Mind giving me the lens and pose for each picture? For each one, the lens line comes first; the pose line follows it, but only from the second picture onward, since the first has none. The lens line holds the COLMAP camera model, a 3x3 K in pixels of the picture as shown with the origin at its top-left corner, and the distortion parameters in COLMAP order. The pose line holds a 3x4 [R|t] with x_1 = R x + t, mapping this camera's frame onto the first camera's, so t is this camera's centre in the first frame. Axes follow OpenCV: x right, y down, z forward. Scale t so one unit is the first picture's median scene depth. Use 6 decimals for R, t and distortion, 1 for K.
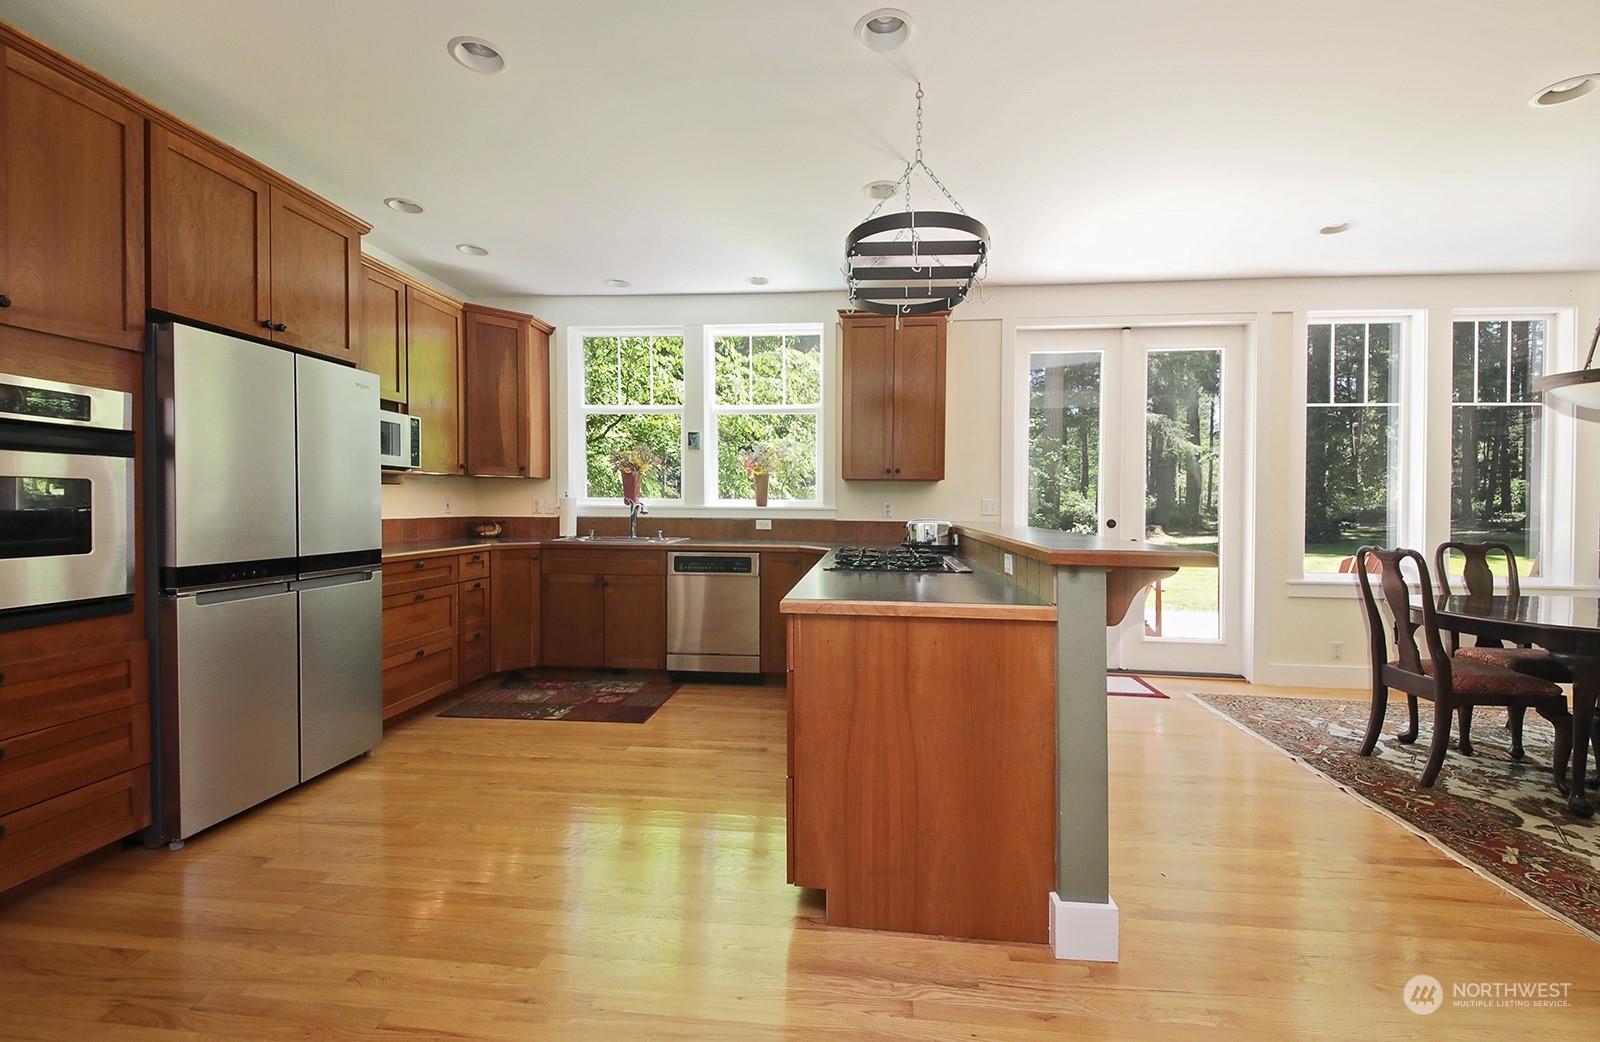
lens RADIAL K [[662.0, 0, 800.0], [0, 662.0, 521.0], [0, 0, 1]] dist [-0.018906, 0.000118]
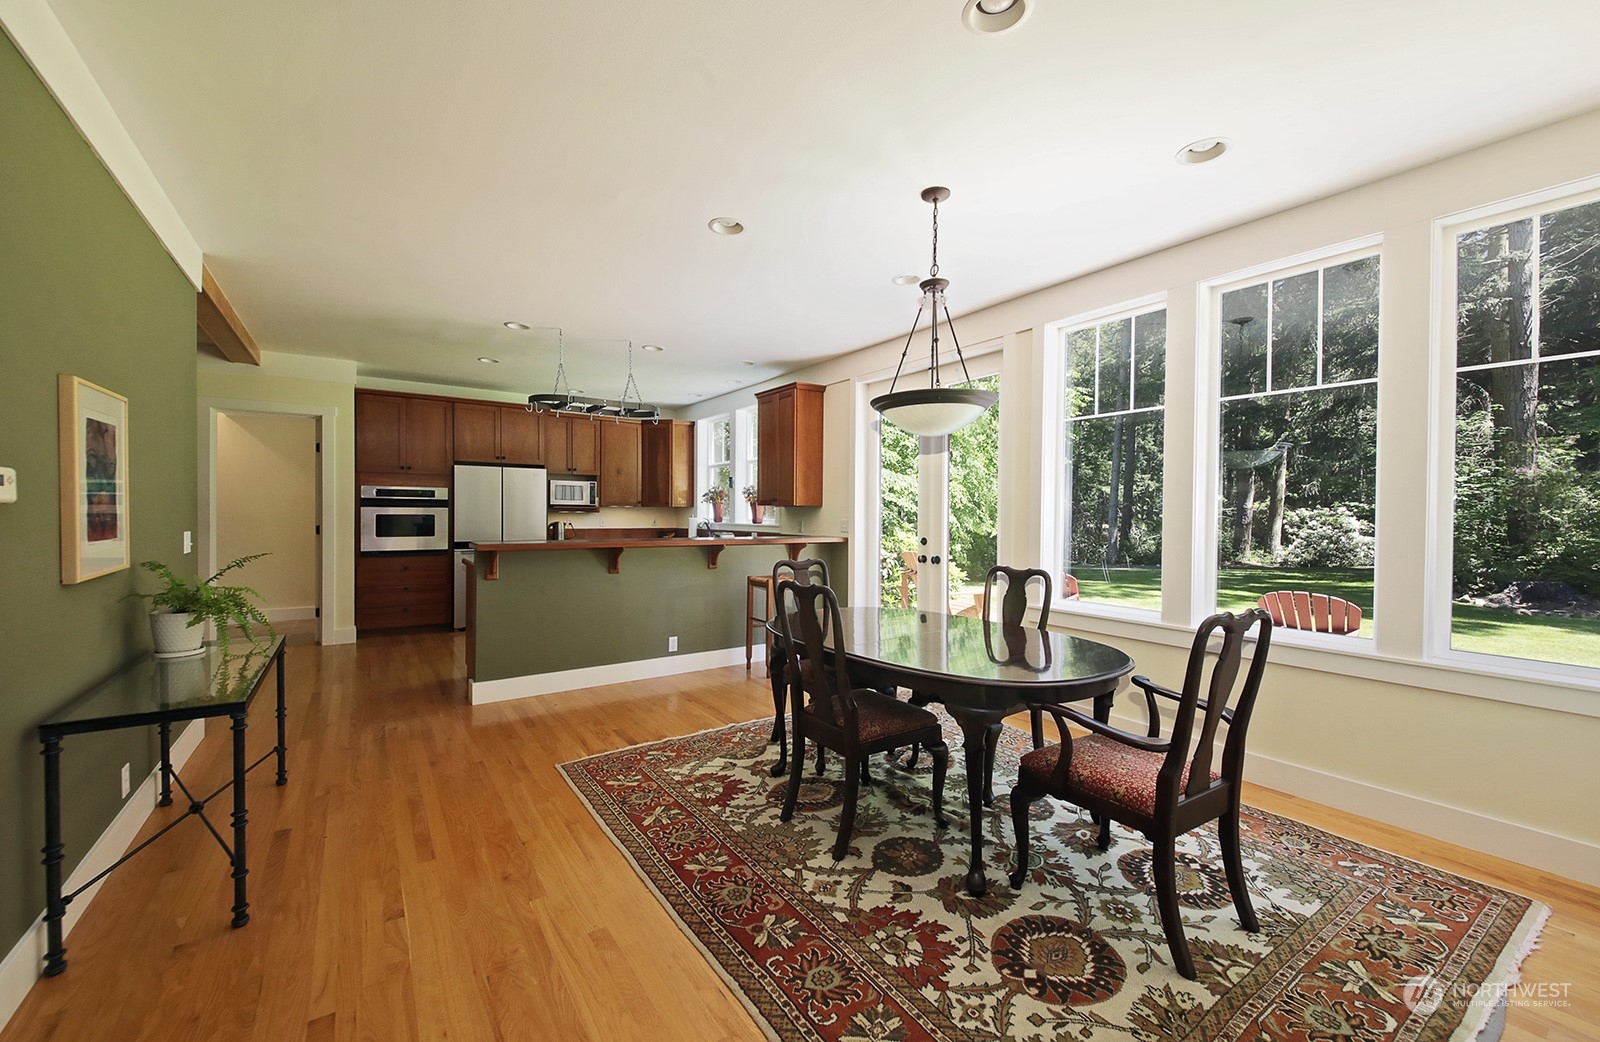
lens RADIAL K [[650.9, 0, 828.3], [0, 650.9, 524.9], [0, 0, 1]] dist [0.000583, 0.000045]
pose [[0.663638, 0.007882, -0.748013, 2.192938], [-0.020122, 0.999771, -0.007317, -0.021548], [0.747784, 0.019907, 0.663644, 0.218509]]
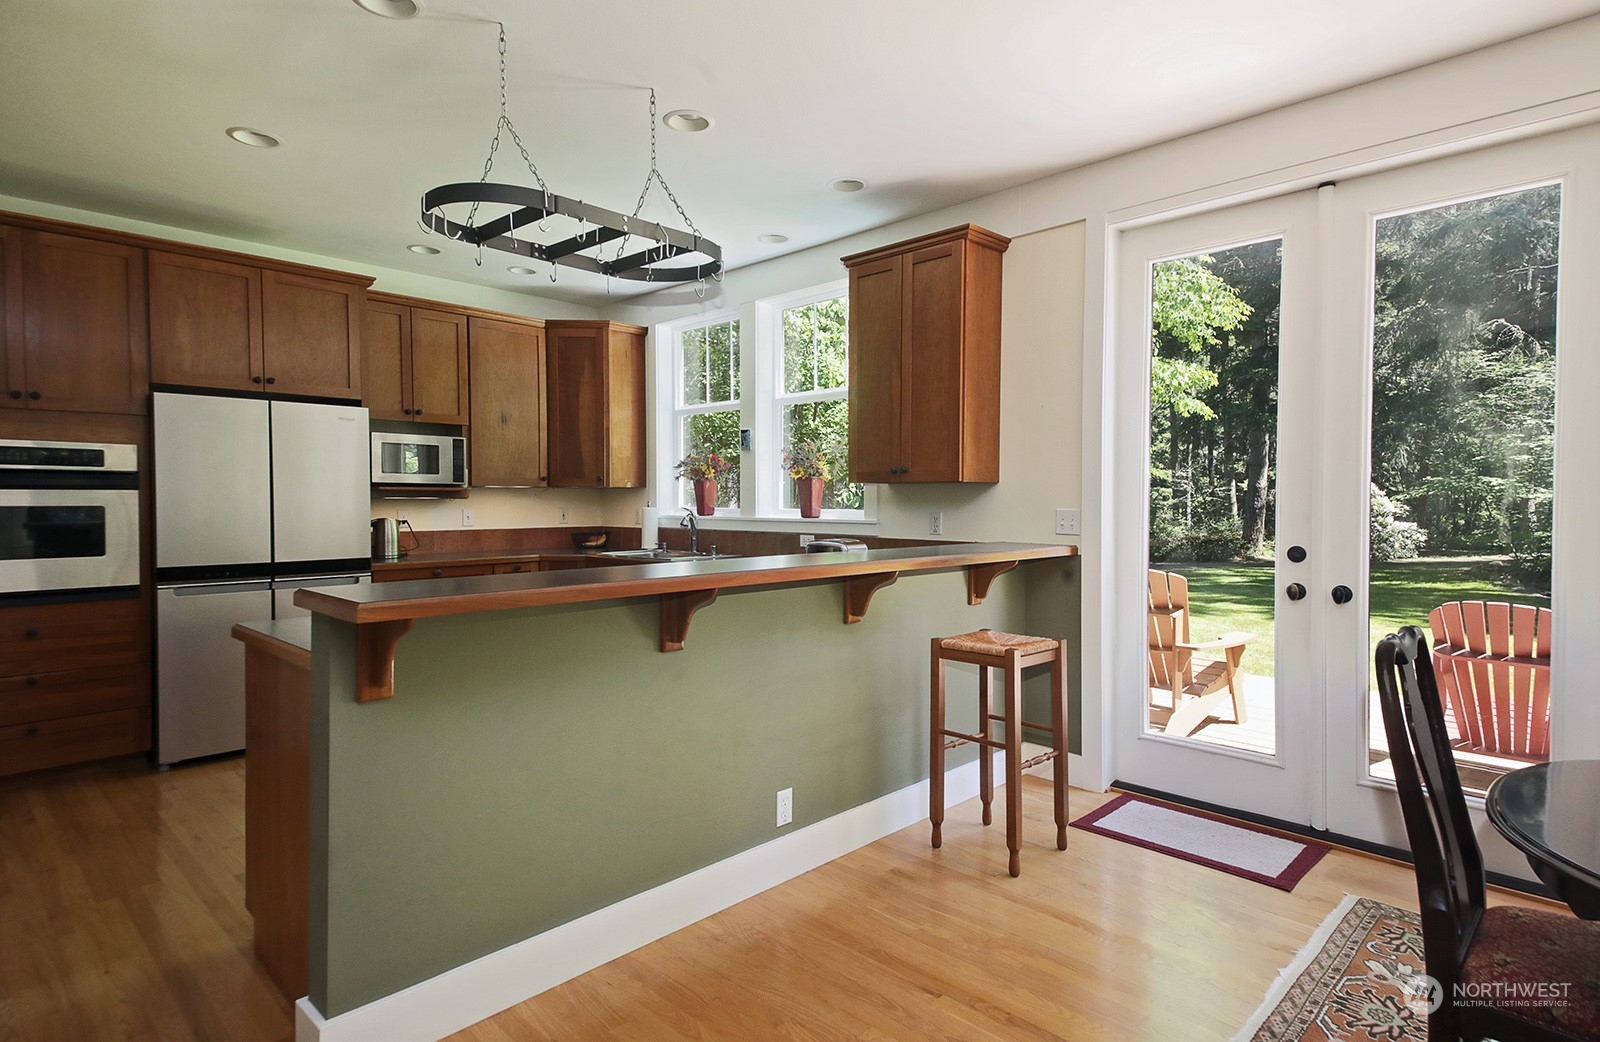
lens RADIAL K [[857.4, 0, 800.0], [0, 857.4, 521.0], [0, 0, 1]] dist [0.044546, -0.001937]
pose [[0.779567, 0.006320, -0.626287, 1.094055], [-0.008172, 0.999967, -0.000081, -0.033338], [0.626266, 0.005181, 0.779592, 0.332014]]
